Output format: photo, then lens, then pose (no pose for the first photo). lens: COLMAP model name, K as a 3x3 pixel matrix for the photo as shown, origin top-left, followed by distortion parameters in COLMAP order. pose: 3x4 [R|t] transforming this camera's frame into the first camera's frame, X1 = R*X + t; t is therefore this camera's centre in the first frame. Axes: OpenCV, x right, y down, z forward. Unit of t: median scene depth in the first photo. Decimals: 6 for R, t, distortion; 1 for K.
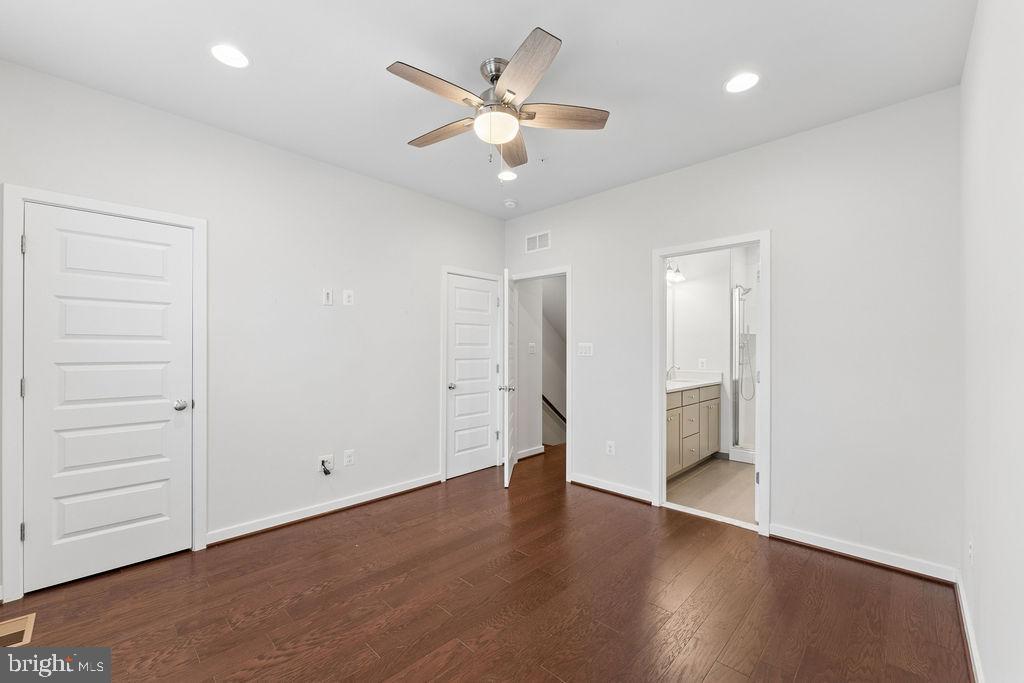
lens RADIAL K [[415.3, 0, 506.5], [0, 415.3, 345.7], [0, 0, 1]] dist [-0.000154, -0.000046]
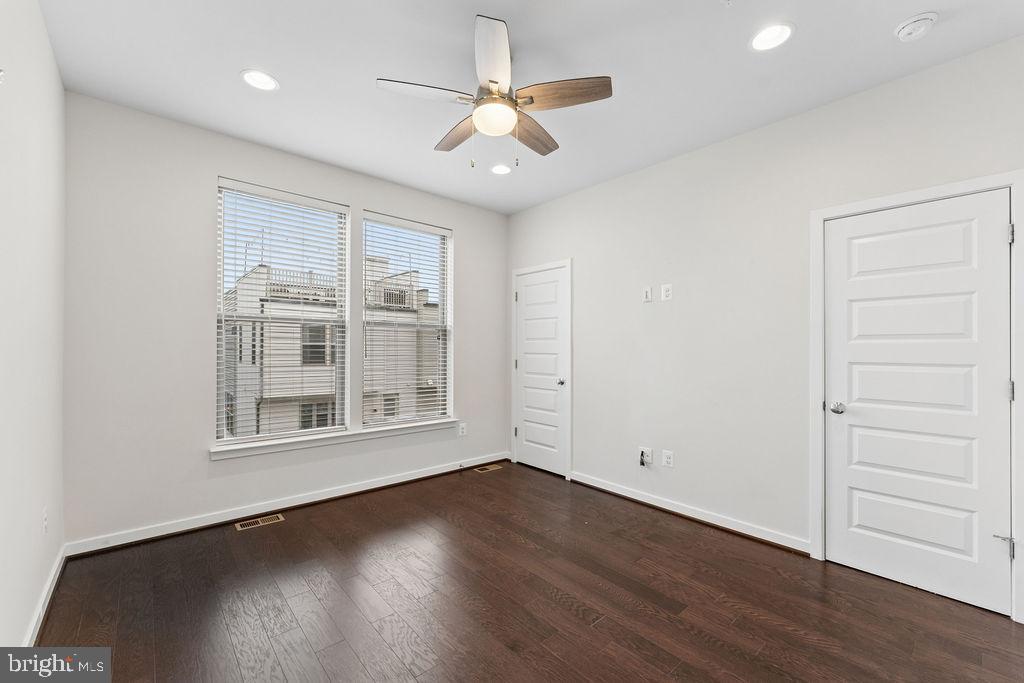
lens RADIAL K [[415.3, 0, 506.5], [0, 415.3, 345.7], [0, 0, 1]] dist [-0.000154, -0.000046]
pose [[-0.071973, -0.014689, -0.997298, 0.634171], [-0.008993, 0.999860, -0.014078, 0.027121], [0.997366, 0.007955, -0.072095, 0.728648]]
